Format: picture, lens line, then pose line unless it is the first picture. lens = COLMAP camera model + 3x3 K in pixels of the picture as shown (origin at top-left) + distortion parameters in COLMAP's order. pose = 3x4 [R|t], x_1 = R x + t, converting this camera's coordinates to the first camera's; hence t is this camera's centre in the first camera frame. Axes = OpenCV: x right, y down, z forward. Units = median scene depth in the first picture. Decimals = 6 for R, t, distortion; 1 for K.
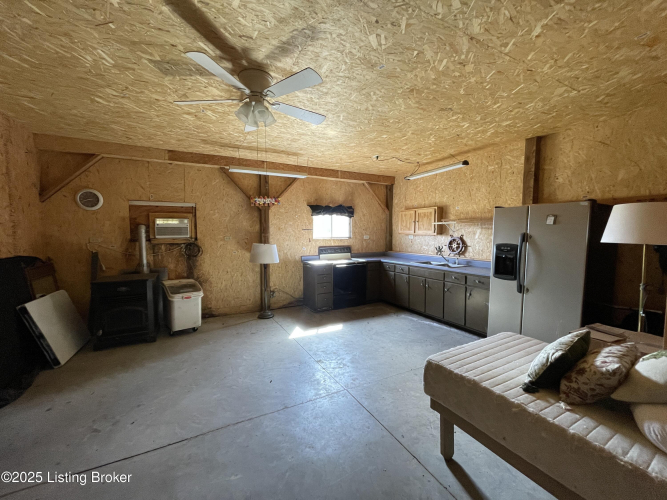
lens RADIAL K [[268.2, 0, 329.7], [0, 268.2, 252.2], [0, 0, 1]] dist [-0.002511, -0.000343]
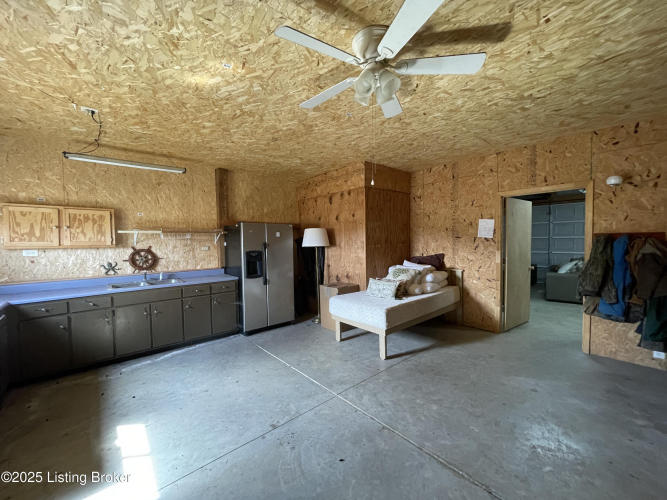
lens RADIAL K [[268.2, 0, 329.7], [0, 268.2, 252.2], [0, 0, 1]] dist [-0.002511, -0.000343]
pose [[-0.212109, -0.042603, 0.976317, -0.473617], [0.087370, 0.994222, 0.062366, -0.049370], [-0.973332, 0.098529, -0.207162, 0.619385]]
